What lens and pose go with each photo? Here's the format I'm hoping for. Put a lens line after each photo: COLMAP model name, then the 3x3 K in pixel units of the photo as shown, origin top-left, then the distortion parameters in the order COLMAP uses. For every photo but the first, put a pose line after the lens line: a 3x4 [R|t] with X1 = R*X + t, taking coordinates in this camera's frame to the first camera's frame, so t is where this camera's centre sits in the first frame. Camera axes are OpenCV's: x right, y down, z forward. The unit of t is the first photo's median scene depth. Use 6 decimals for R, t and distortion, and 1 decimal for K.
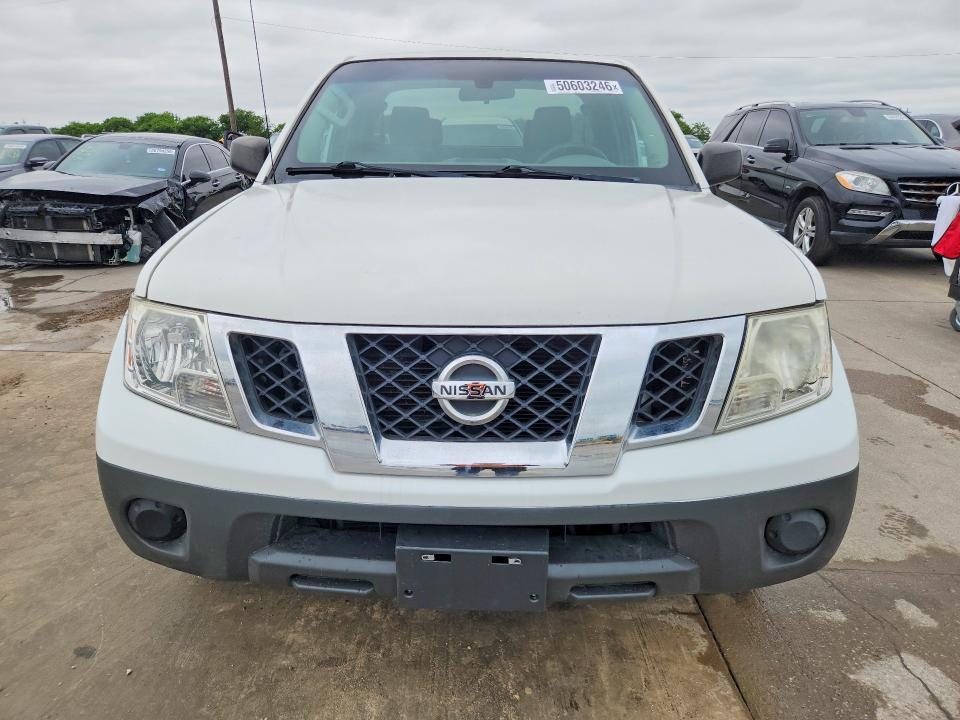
lens RADIAL K [[636.7, 0, 473.8], [0, 636.7, 361.9], [0, 0, 1]] dist [0.076923, -0.064304]
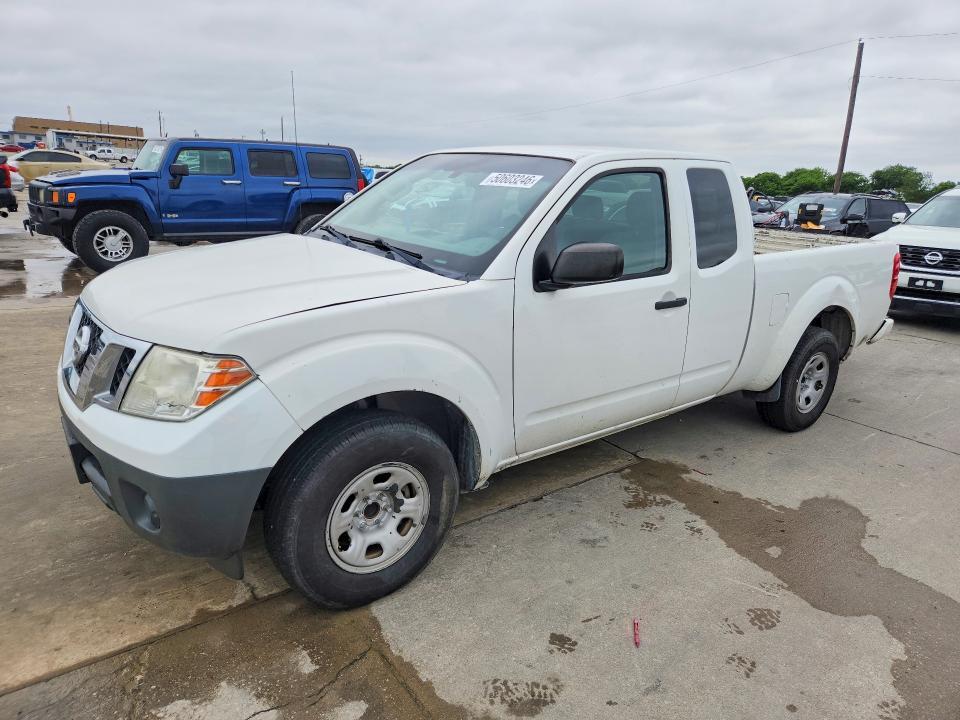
lens RADIAL K [[636.7, 0, 473.8], [0, 636.7, 361.9], [0, 0, 1]] dist [0.076923, -0.064304]
pose [[0.625250, 0.242394, -0.741828, 1.509493], [-0.297703, 0.952746, 0.060393, -0.255613], [0.721412, 0.183084, 0.667866, 0.420718]]
